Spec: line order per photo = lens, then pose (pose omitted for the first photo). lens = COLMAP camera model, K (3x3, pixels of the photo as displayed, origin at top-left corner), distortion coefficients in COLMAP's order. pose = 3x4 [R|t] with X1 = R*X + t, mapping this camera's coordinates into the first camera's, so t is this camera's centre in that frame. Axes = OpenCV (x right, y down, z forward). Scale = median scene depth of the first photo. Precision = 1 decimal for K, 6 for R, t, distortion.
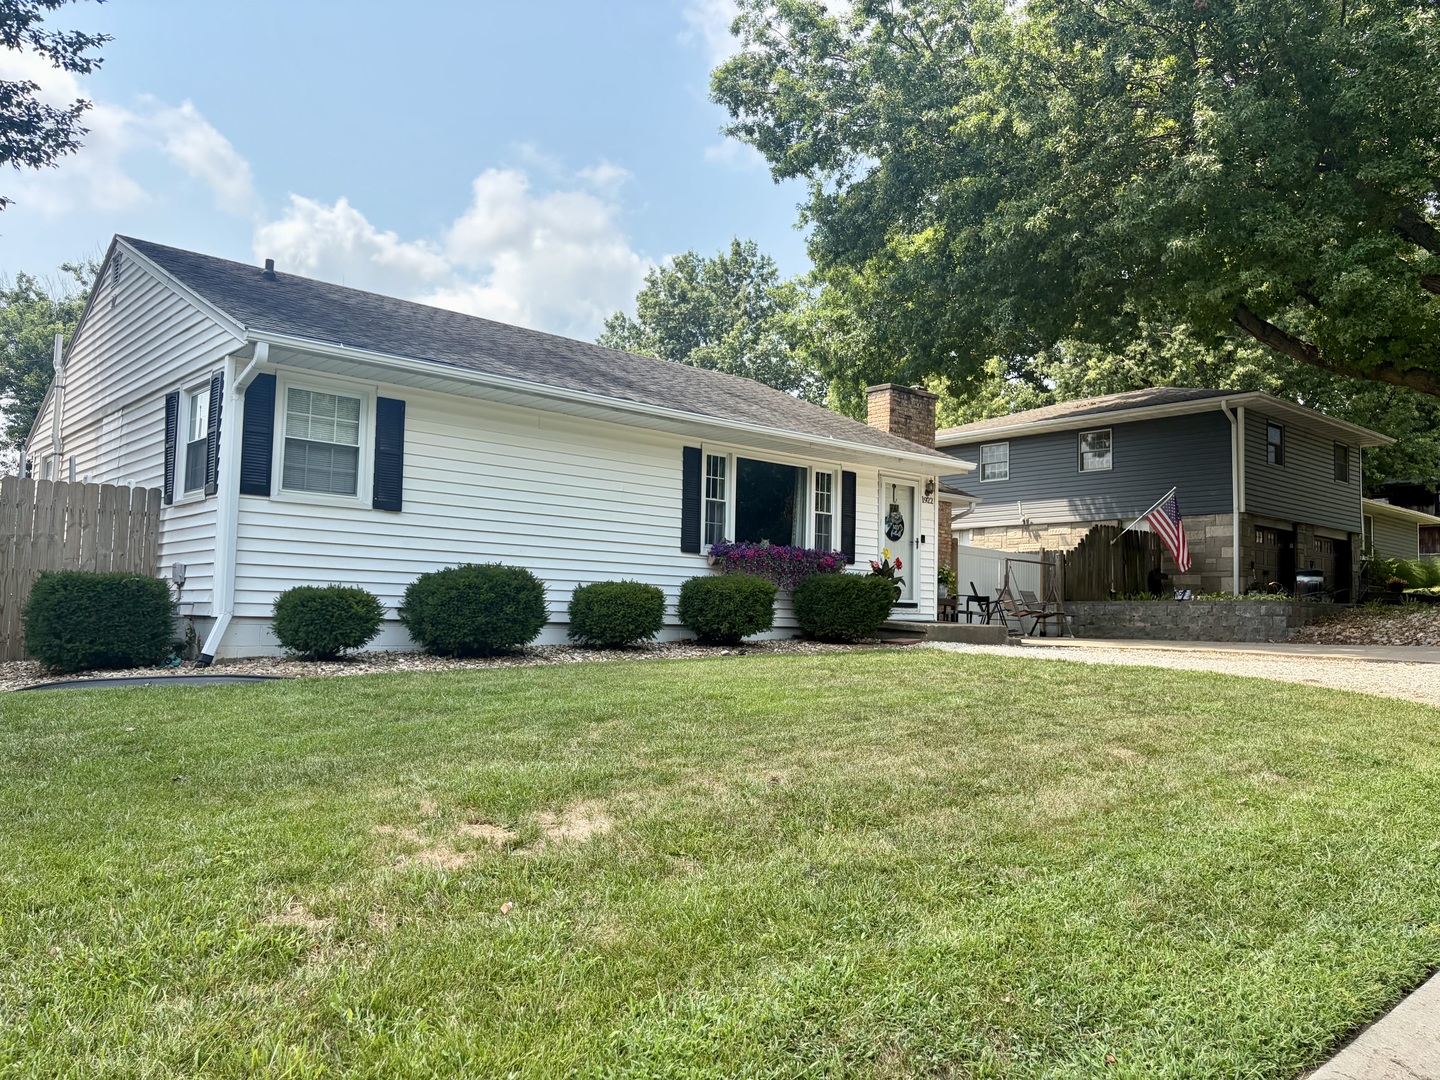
lens RADIAL K [[1098.5, 0, 721.8], [0, 1098.5, 527.8], [0, 0, 1]] dist [0.147612, -0.190586]
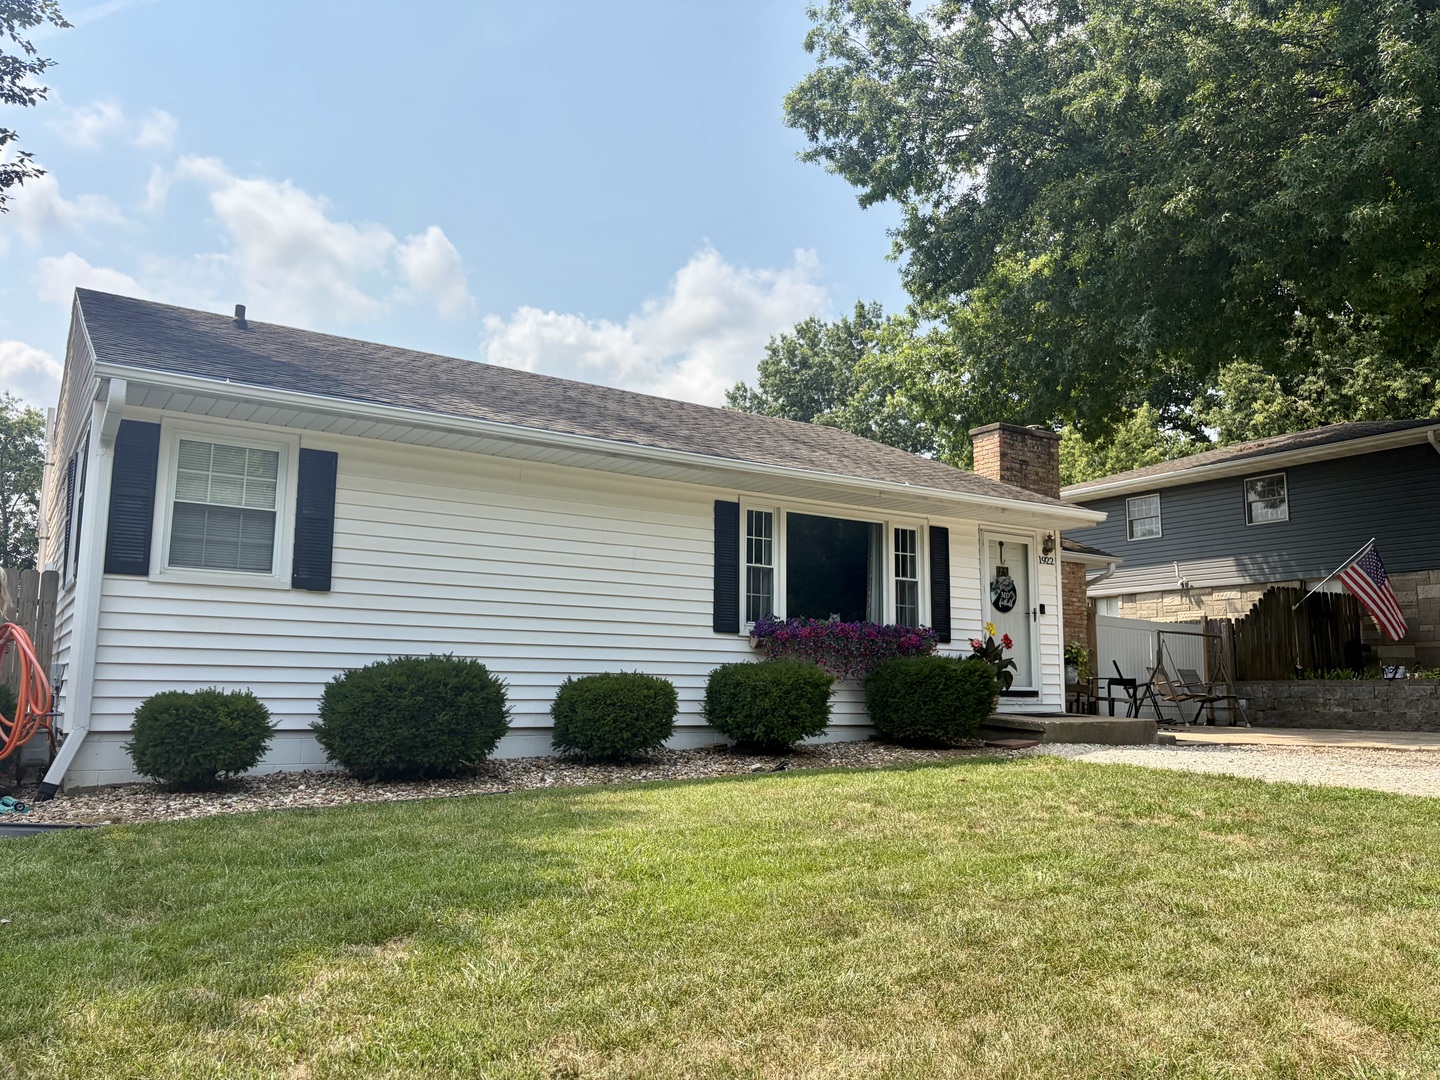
lens RADIAL K [[1075.1, 0, 720.0], [0, 1075.1, 540.0], [0, 0, 1]] dist [0.050348, 0.001726]
pose [[0.988774, -0.032993, -0.145729, 0.056833], [0.024454, 0.997899, -0.060000, 0.001260], [0.147402, 0.055762, 0.987503, 0.160278]]
